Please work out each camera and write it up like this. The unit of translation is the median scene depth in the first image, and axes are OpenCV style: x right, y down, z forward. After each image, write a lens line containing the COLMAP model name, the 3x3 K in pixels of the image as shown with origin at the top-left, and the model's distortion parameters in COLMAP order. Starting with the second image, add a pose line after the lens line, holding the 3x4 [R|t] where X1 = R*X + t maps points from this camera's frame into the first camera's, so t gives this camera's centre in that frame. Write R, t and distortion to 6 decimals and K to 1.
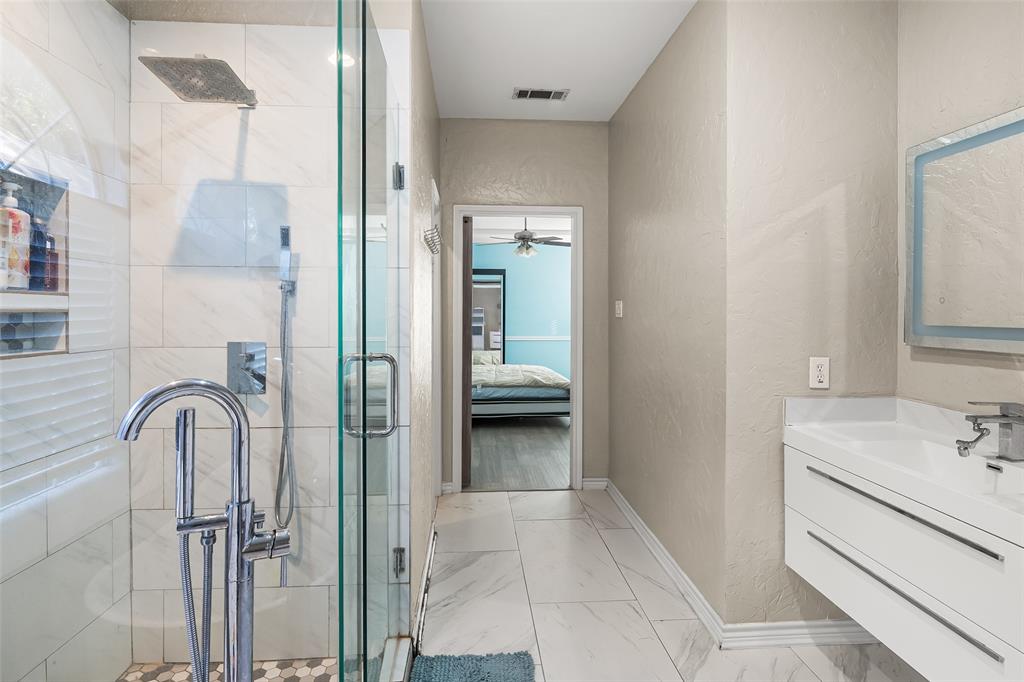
lens RADIAL K [[553.8, 0, 502.9], [0, 553.8, 309.0], [0, 0, 1]] dist [-0.002240, 0.000212]
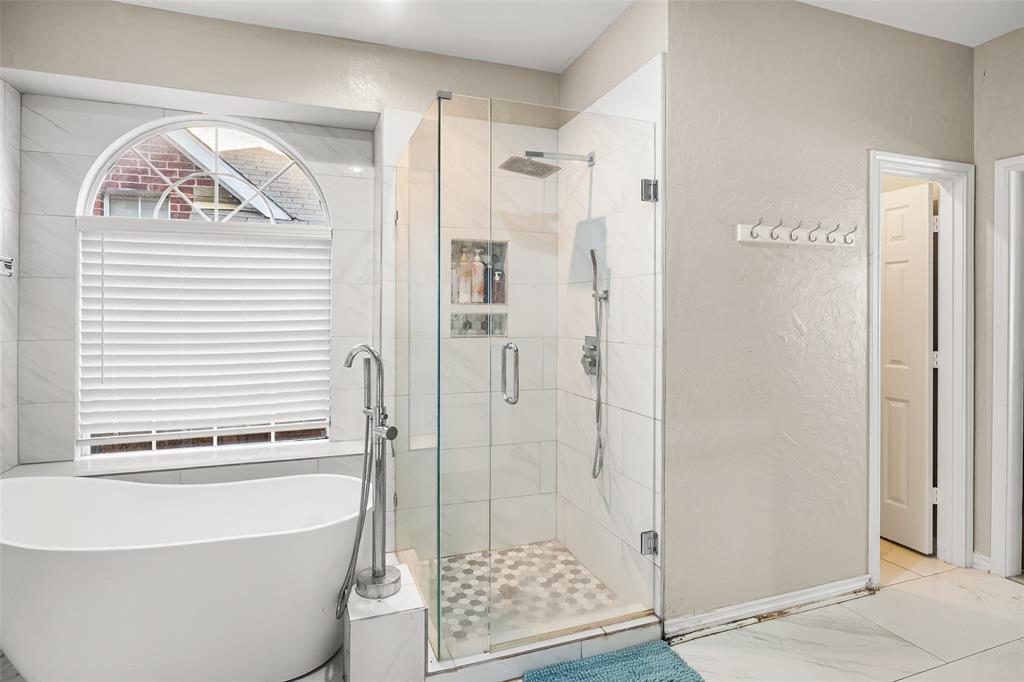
lens RADIAL K [[538.3, 0, 511.8], [0, 538.3, 310.7], [0, 0, 1]] dist [0.000424, -0.000159]
pose [[0.287764, -0.009473, -0.957655, 0.746434], [0.004823, 0.999953, -0.008442, 0.005760], [0.957689, -0.002189, 0.287796, 0.428937]]
